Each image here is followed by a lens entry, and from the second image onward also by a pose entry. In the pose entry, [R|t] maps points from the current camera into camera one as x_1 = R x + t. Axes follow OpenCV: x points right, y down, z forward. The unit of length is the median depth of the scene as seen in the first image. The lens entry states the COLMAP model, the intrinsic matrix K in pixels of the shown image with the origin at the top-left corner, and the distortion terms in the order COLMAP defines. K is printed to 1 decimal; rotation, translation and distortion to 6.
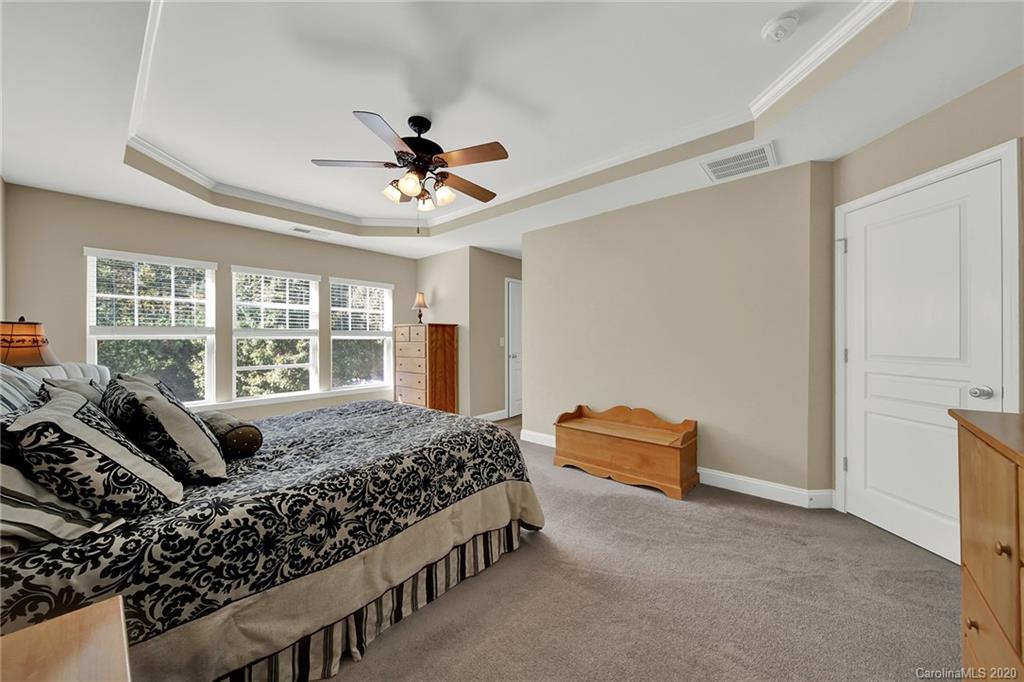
lens RADIAL K [[368.3, 0, 514.0], [0, 368.3, 337.7], [0, 0, 1]] dist [0.001537, -0.000766]
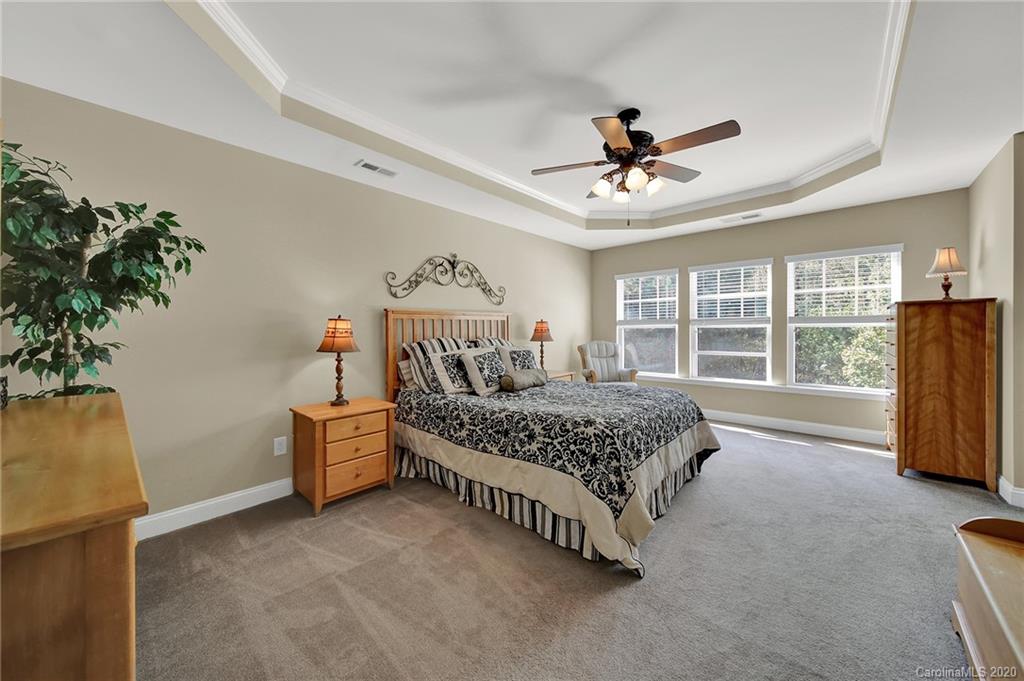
lens RADIAL K [[368.3, 0, 516.8], [0, 368.3, 333.1], [0, 0, 1]] dist [0.001537, -0.000766]
pose [[-0.014570, 0.015423, -0.999775, 0.948765], [0.011349, 0.999819, 0.015259, -0.005969], [0.999829, -0.011124, -0.014743, 0.872655]]
